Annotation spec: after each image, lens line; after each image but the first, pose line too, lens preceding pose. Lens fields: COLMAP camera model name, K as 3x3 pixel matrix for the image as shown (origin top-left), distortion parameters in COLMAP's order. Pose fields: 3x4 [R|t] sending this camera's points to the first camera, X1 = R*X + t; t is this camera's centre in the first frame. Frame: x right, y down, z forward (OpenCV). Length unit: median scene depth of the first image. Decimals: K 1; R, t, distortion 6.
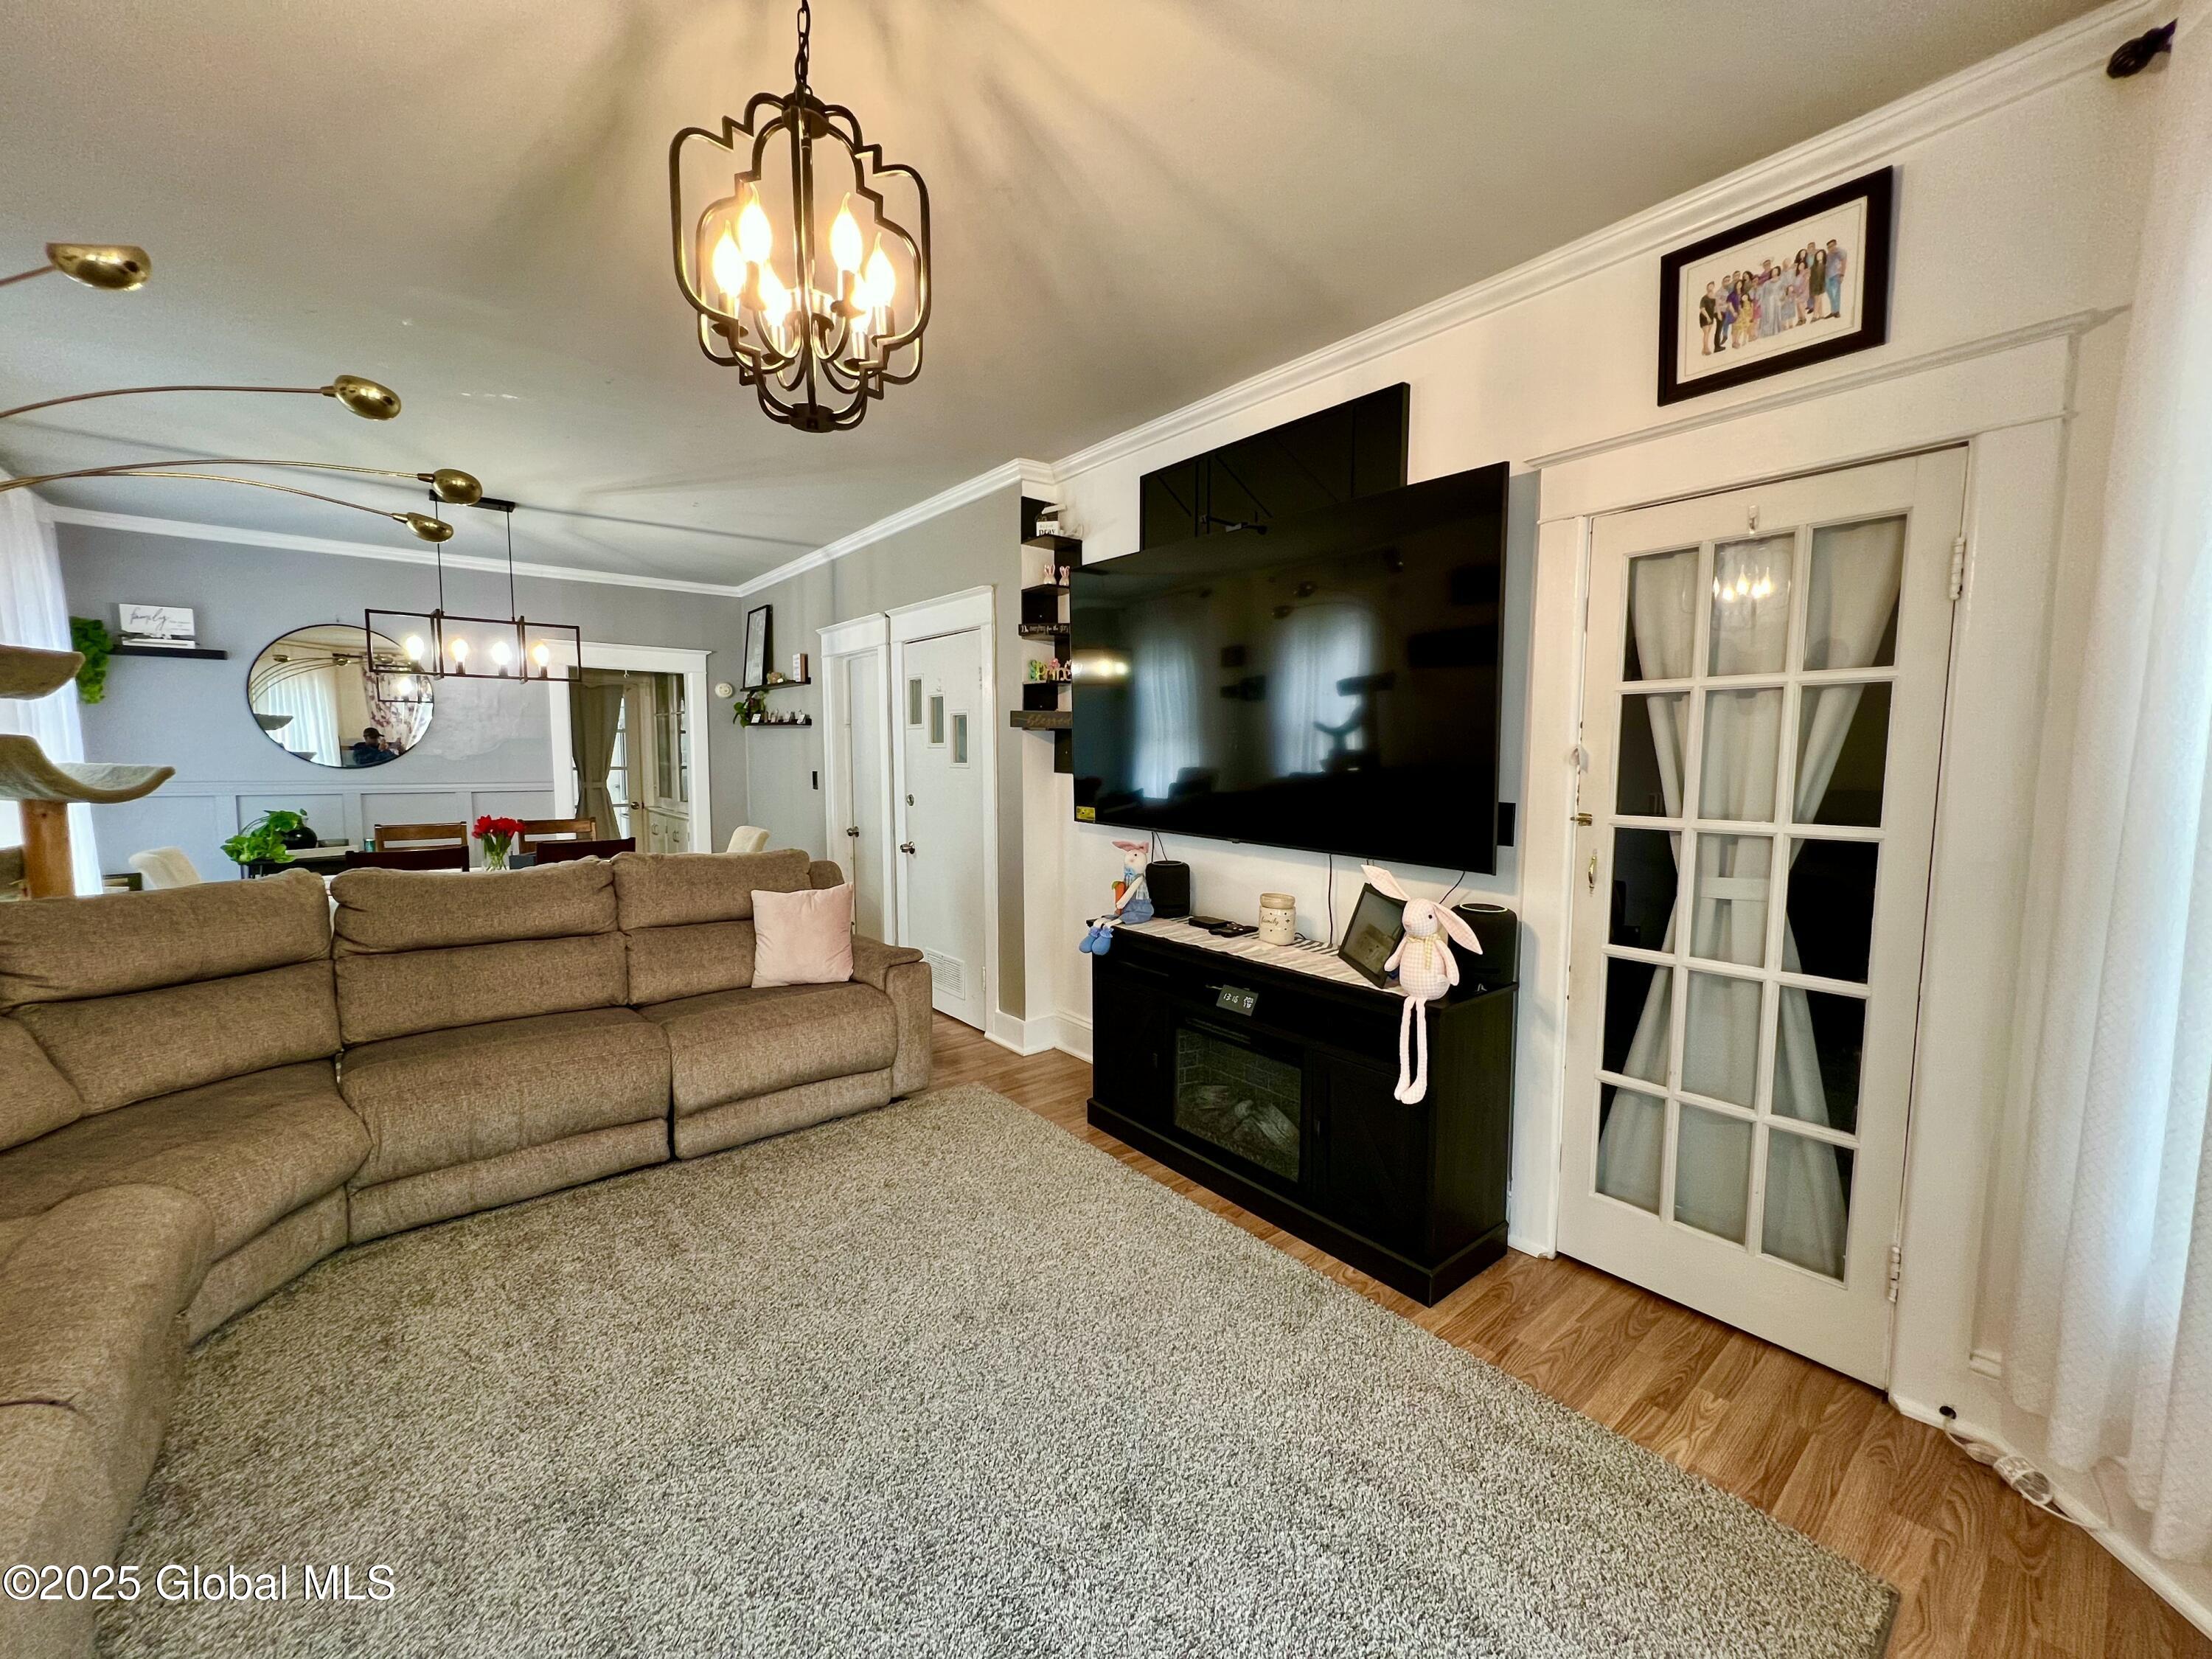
lens RADIAL K [[884.4, 0, 1105.2], [0, 884.4, 832.5], [0, 0, 1]] dist [-0.004619, 0.000103]
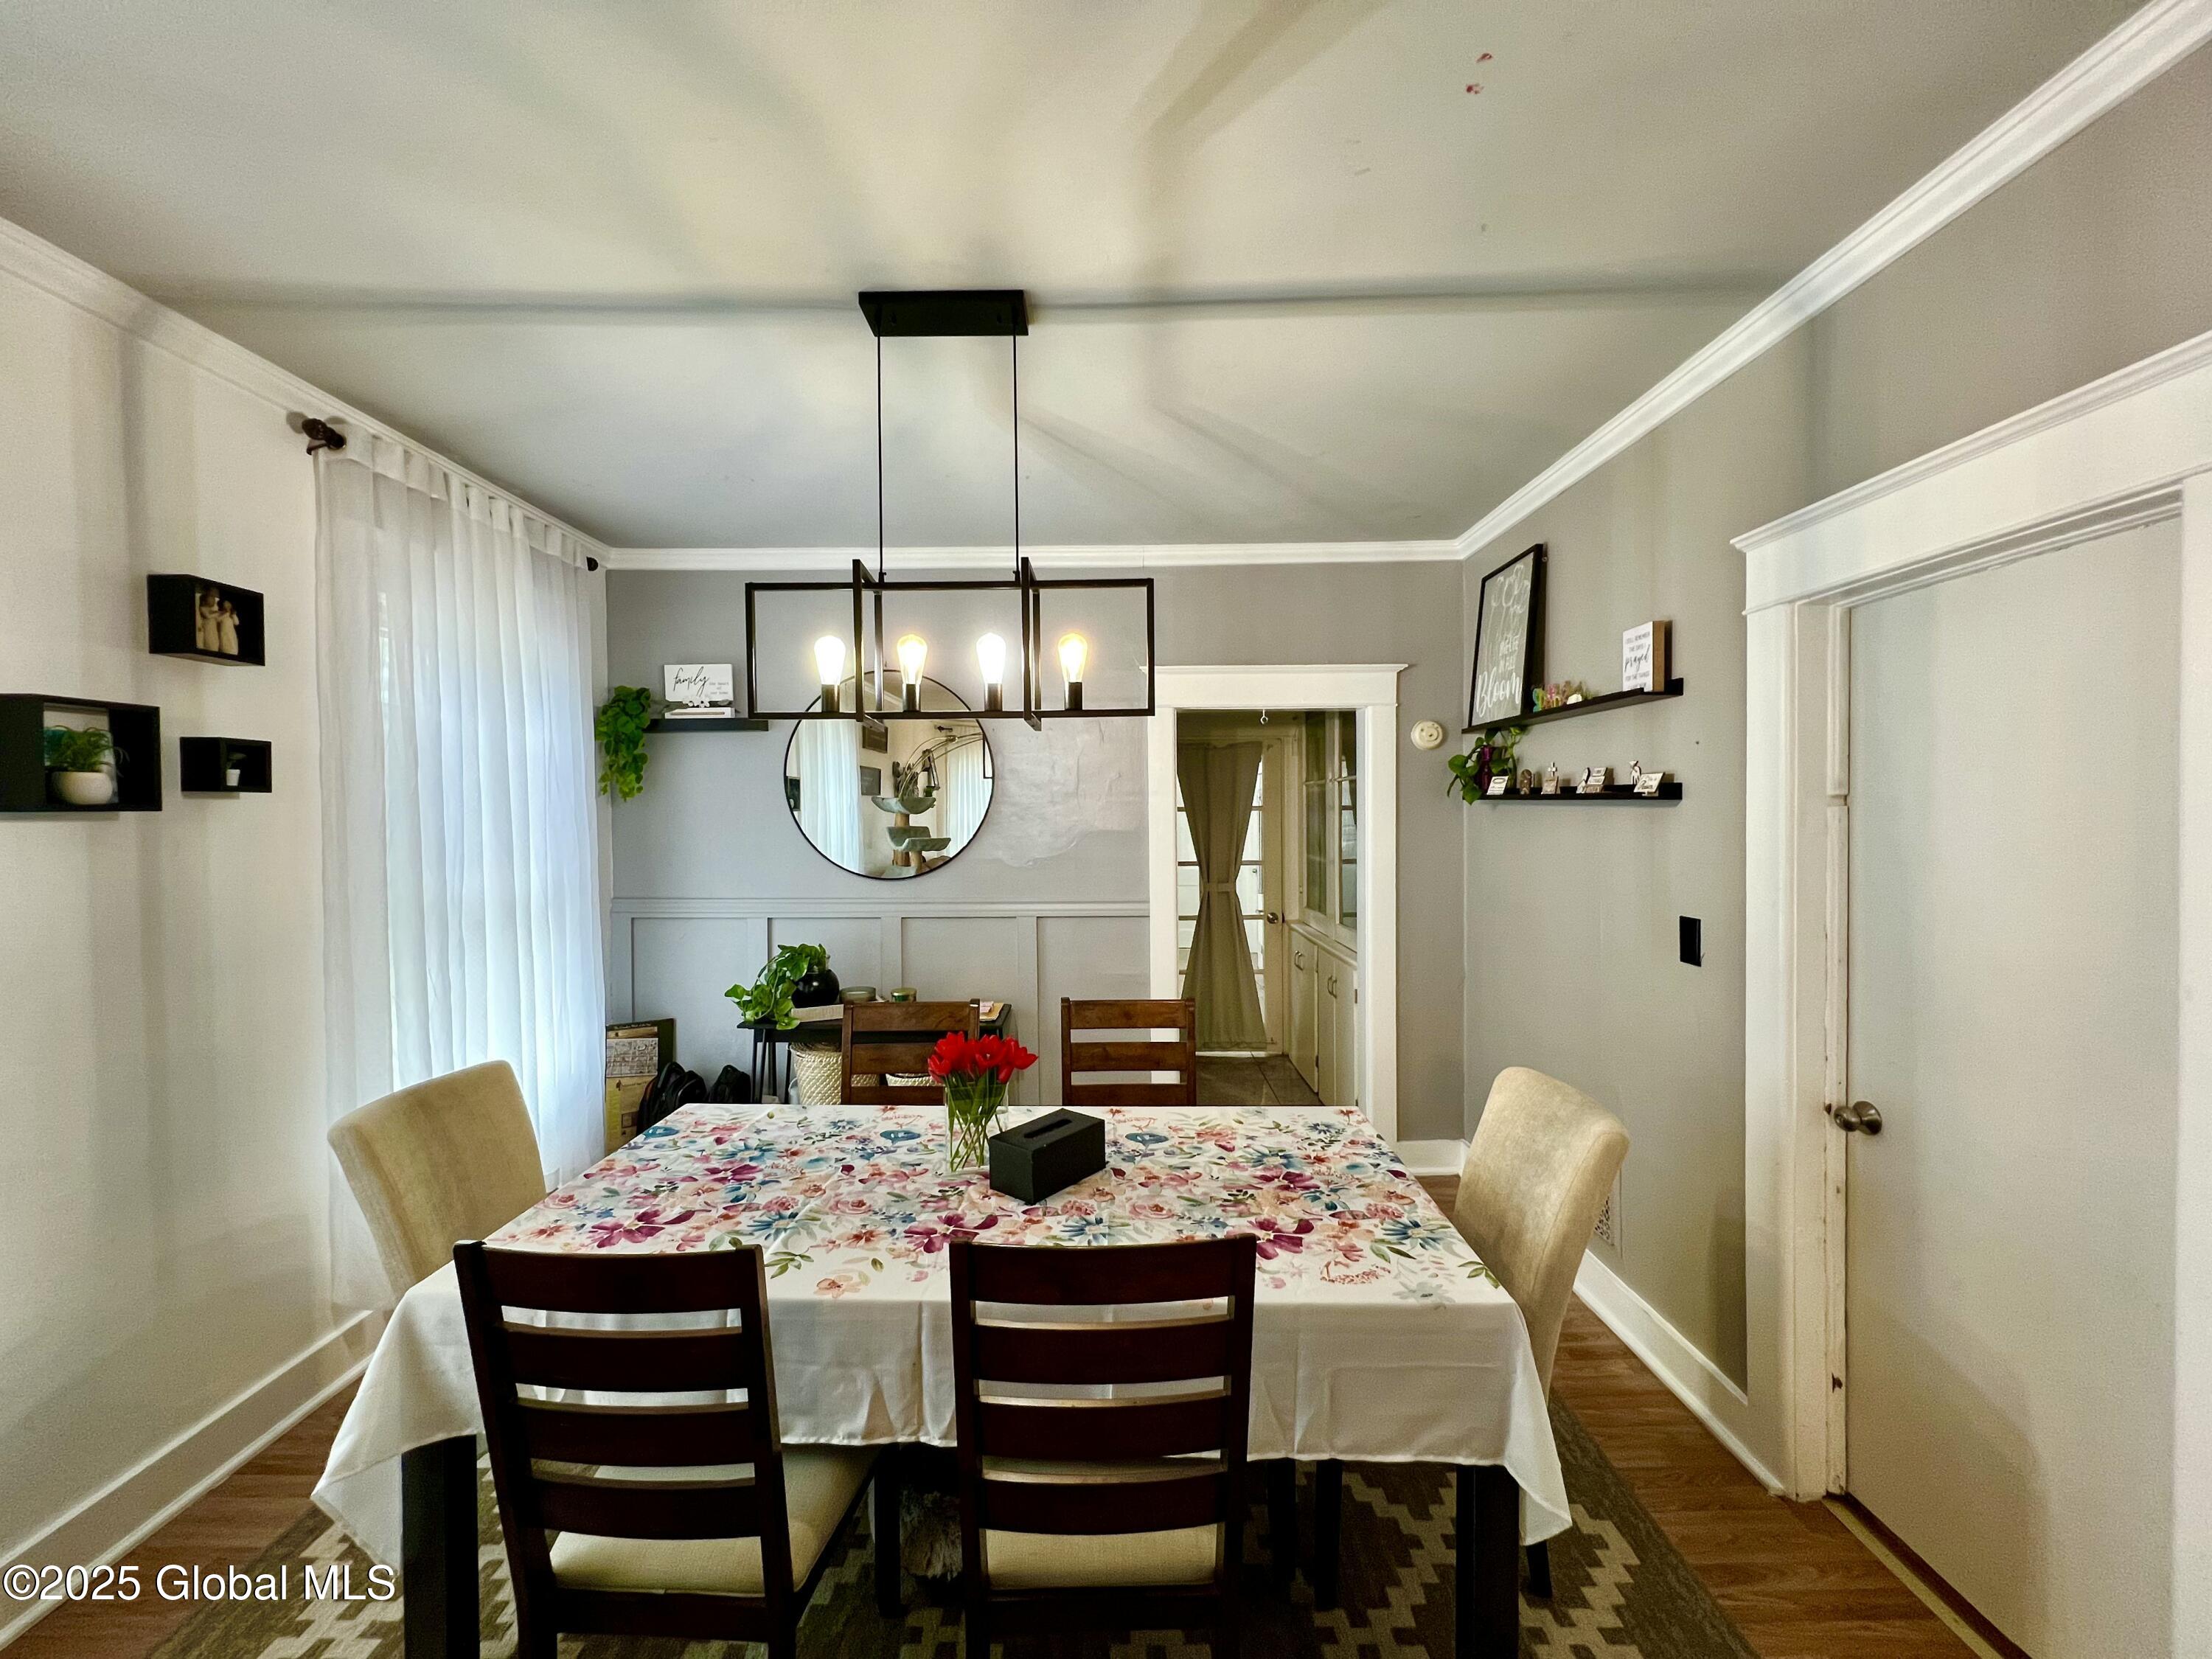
lens RADIAL K [[884.4, 0, 1093.1], [0, 884.4, 827.8], [0, 0, 1]] dist [-0.004619, 0.000103]
pose [[0.768800, -0.002329, -0.639485, -0.268574], [-0.043871, 0.997445, -0.056375, -0.071666], [0.637982, 0.071396, 0.766734, 0.507977]]
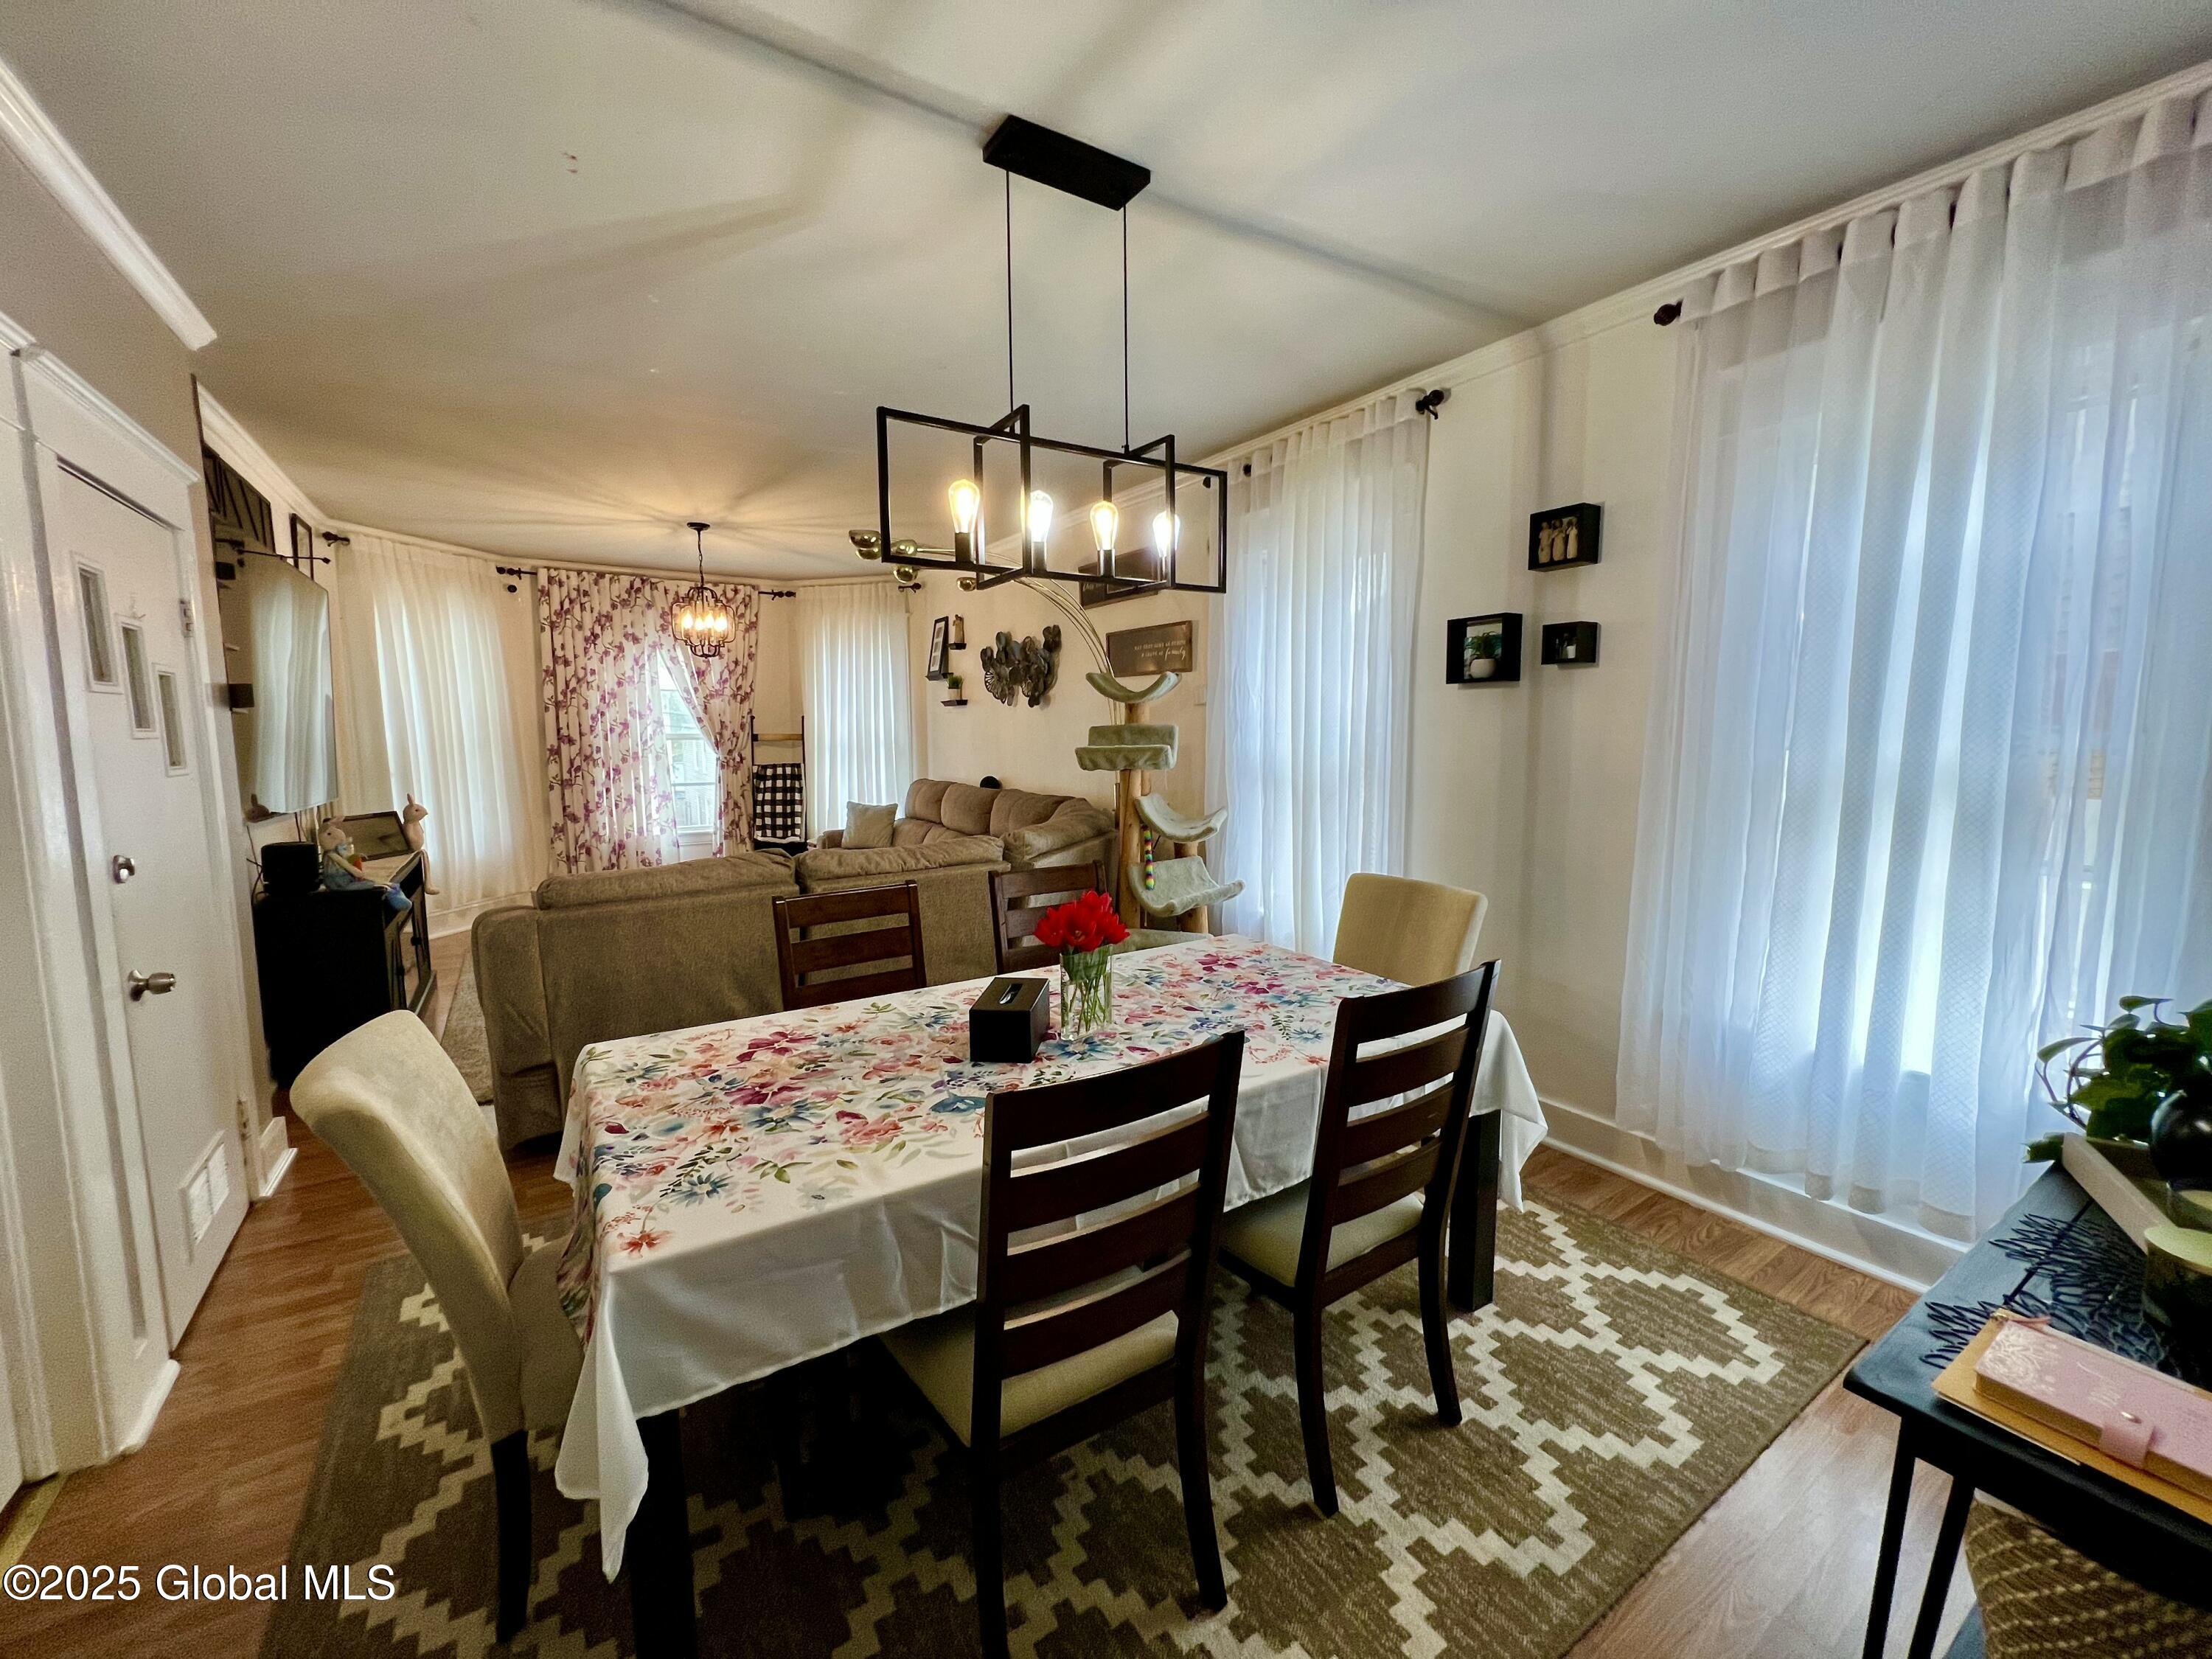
lens RADIAL K [[884.4, 0, 1105.9], [0, 884.4, 836.2], [0, 0, 1]] dist [-0.004619, 0.000103]
pose [[-0.994544, -0.013618, 0.103426, -0.724344], [0.009202, 0.976127, 0.217005, -0.123762], [-0.103912, 0.216773, -0.970676, 1.369132]]
